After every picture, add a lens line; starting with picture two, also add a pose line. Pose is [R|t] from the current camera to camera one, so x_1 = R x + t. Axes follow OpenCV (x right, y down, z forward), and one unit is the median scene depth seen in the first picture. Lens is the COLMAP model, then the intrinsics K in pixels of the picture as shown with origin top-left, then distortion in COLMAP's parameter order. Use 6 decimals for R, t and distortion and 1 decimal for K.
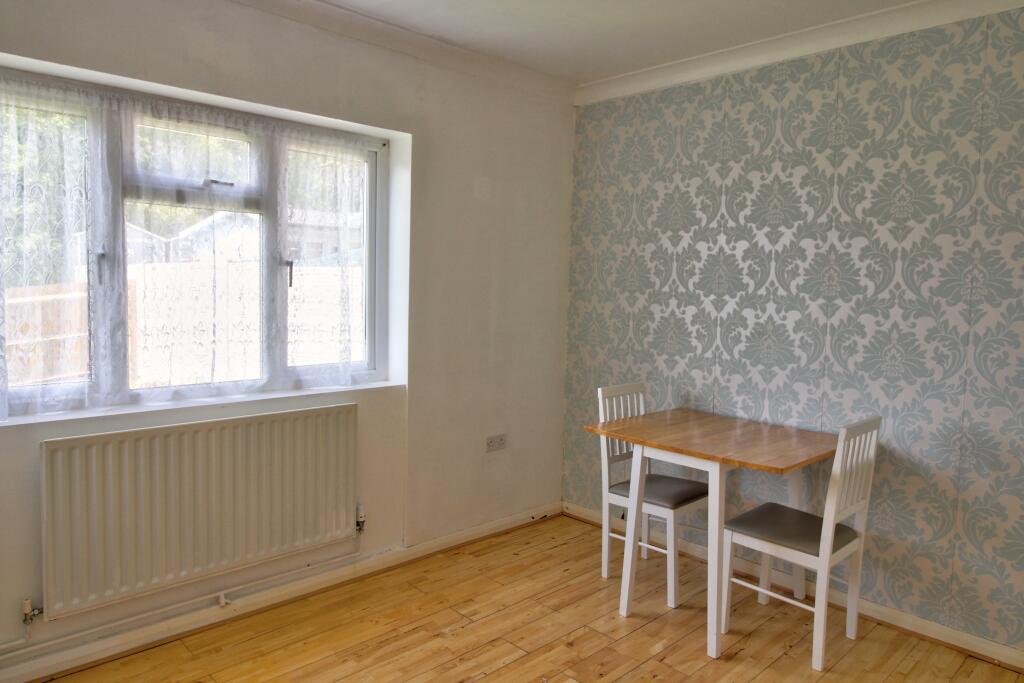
lens RADIAL K [[676.7, 0, 509.5], [0, 676.7, 333.0], [0, 0, 1]] dist [0.007685, -0.007888]
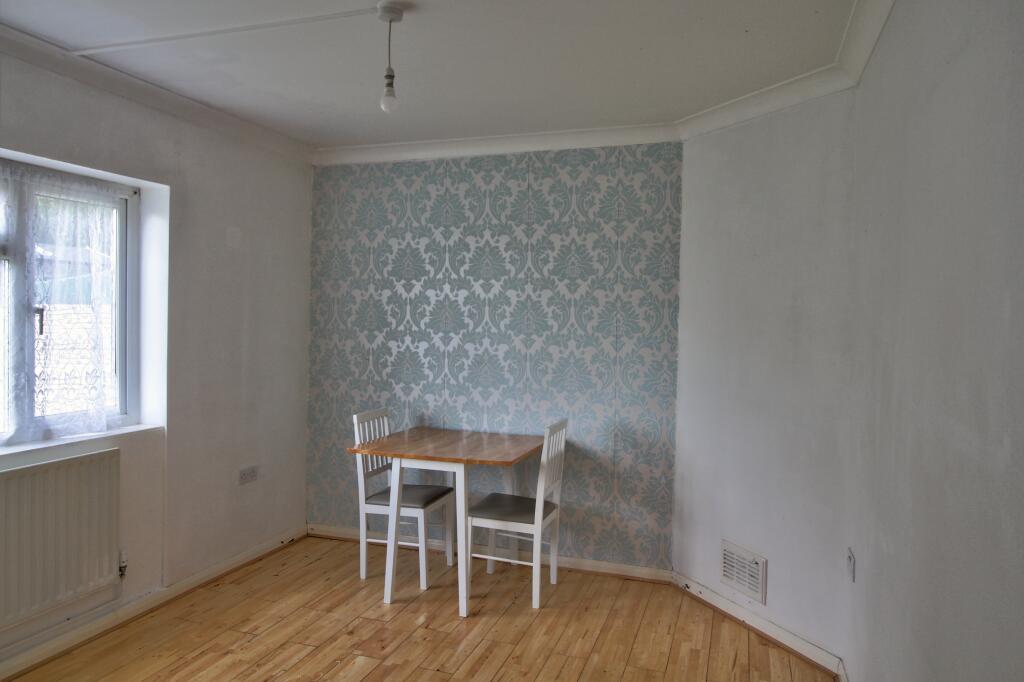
lens RADIAL K [[676.7, 0, 515.1], [0, 676.7, 342.4], [0, 0, 1]] dist [0.007685, -0.007888]
pose [[0.887882, -0.027388, 0.459255, -0.166053], [0.040176, 0.999029, -0.018095, -0.011797], [-0.458314, 0.034518, 0.888120, -0.178002]]
